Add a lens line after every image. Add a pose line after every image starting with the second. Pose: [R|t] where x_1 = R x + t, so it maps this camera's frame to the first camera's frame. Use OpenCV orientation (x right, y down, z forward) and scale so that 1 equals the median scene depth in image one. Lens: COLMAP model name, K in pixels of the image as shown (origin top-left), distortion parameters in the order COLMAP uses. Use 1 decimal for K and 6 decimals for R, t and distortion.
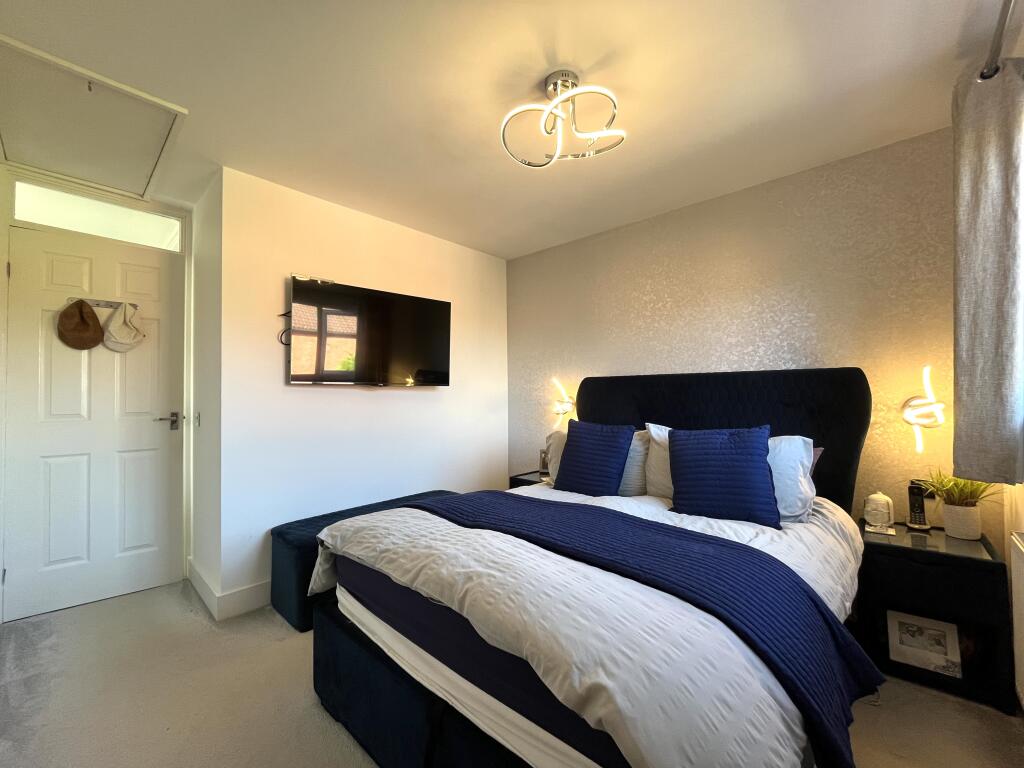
lens RADIAL K [[419.3, 0, 506.0], [0, 419.3, 385.3], [0, 0, 1]] dist [-0.003480, -0.000119]
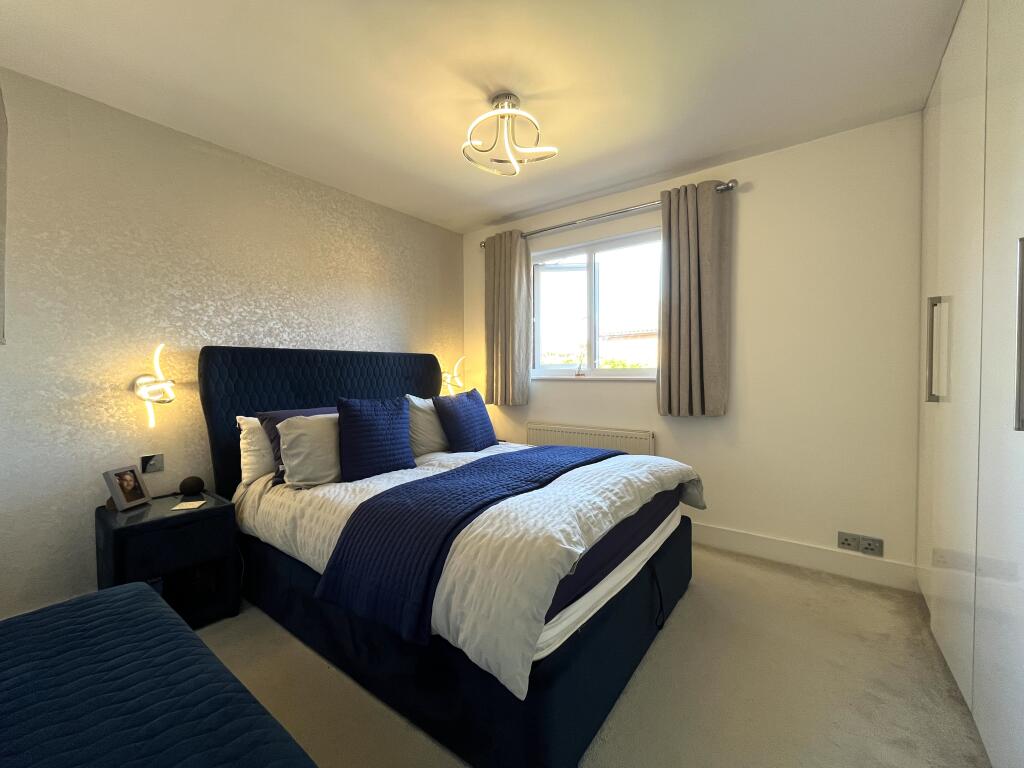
lens RADIAL K [[419.3, 0, 507.1], [0, 419.3, 383.1], [0, 0, 1]] dist [-0.003480, -0.000119]
pose [[-0.116414, -0.022246, 0.992952, -0.623647], [-0.018059, 0.999631, 0.020279, 0.024262], [-0.993037, -0.015571, -0.116772, 0.655421]]
